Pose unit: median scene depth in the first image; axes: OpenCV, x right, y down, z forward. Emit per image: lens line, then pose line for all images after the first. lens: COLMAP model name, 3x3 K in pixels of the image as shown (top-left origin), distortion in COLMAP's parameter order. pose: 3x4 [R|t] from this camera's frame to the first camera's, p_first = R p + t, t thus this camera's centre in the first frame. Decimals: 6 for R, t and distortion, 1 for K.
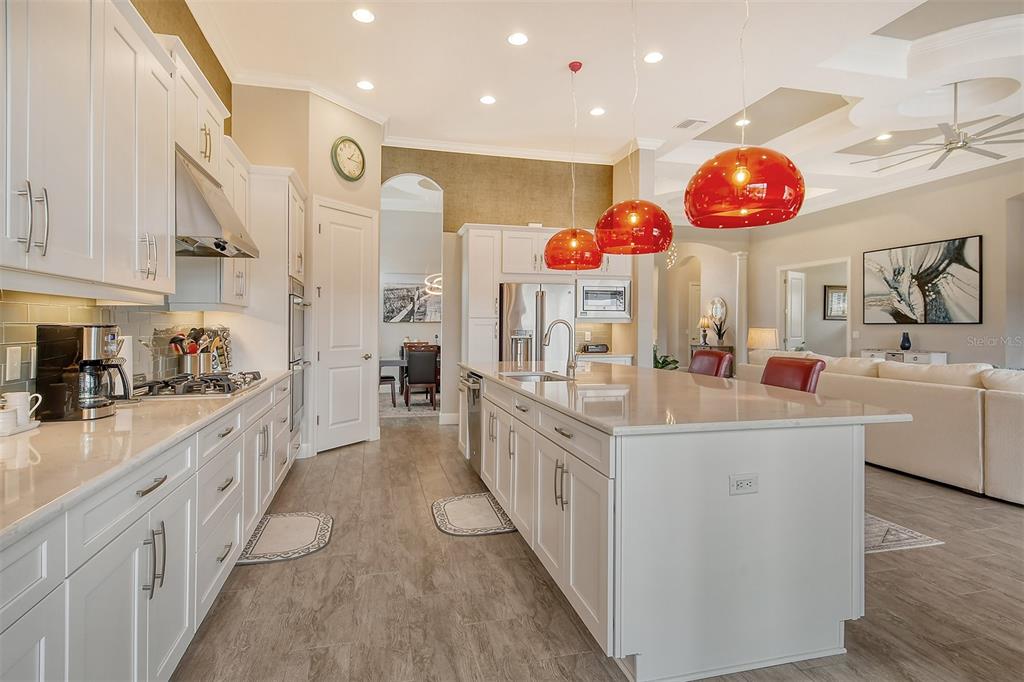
lens RADIAL K [[549.4, 0, 528.8], [0, 549.4, 344.2], [0, 0, 1]] dist [0.024611, -0.017474]
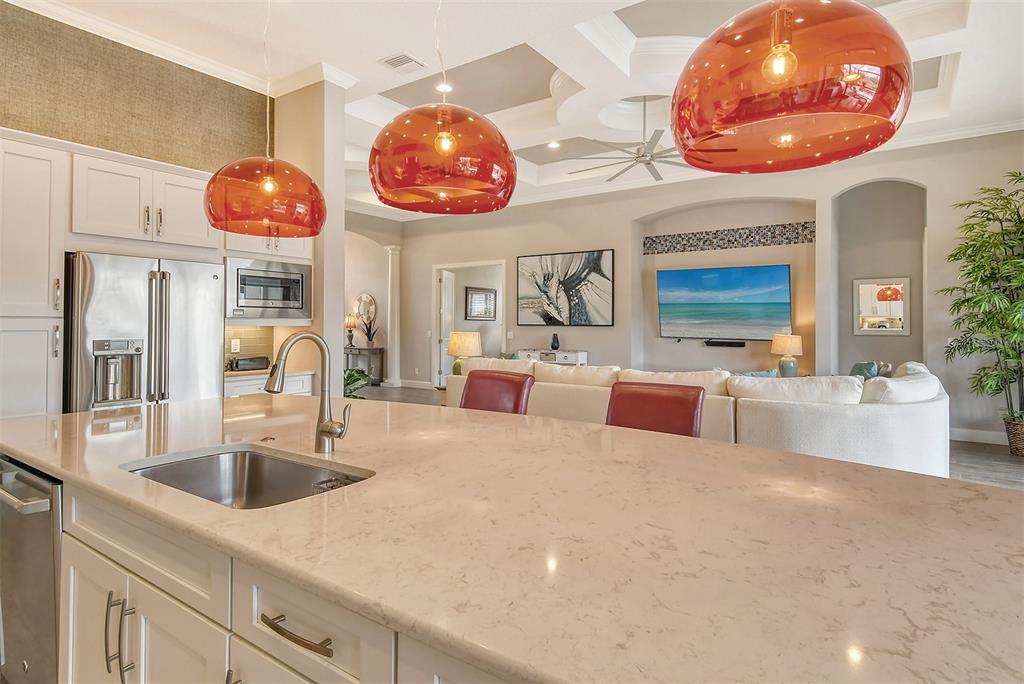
lens RADIAL K [[549.4, 0, 538.4], [0, 549.4, 327.8], [0, 0, 1]] dist [0.024611, -0.017474]
pose [[0.764810, -0.001609, 0.644254, -0.039745], [0.017124, 0.999694, -0.017832, -0.016885], [-0.644028, 0.024671, 0.764604, 0.246131]]
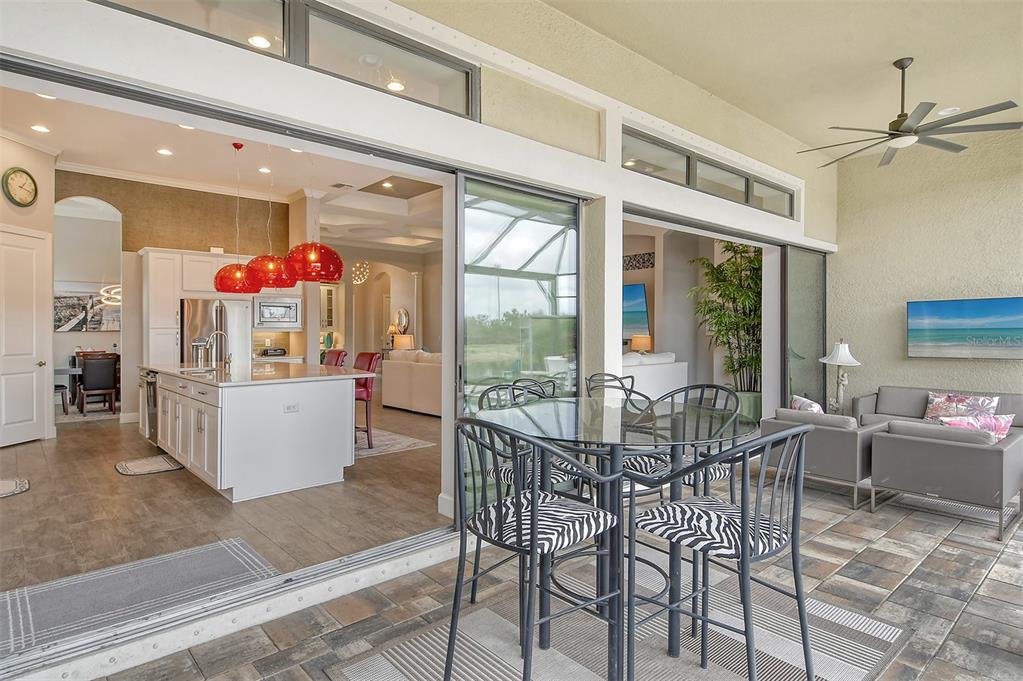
lens RADIAL K [[548.9, 0, 508.9], [0, 548.9, 339.4], [0, 0, 1]] dist [0.024611, -0.017474]
pose [[0.898303, -0.013244, 0.439177, 0.049328], [0.021819, 0.999657, -0.014484, 0.007814], [-0.438835, 0.022593, 0.898284, -0.319532]]
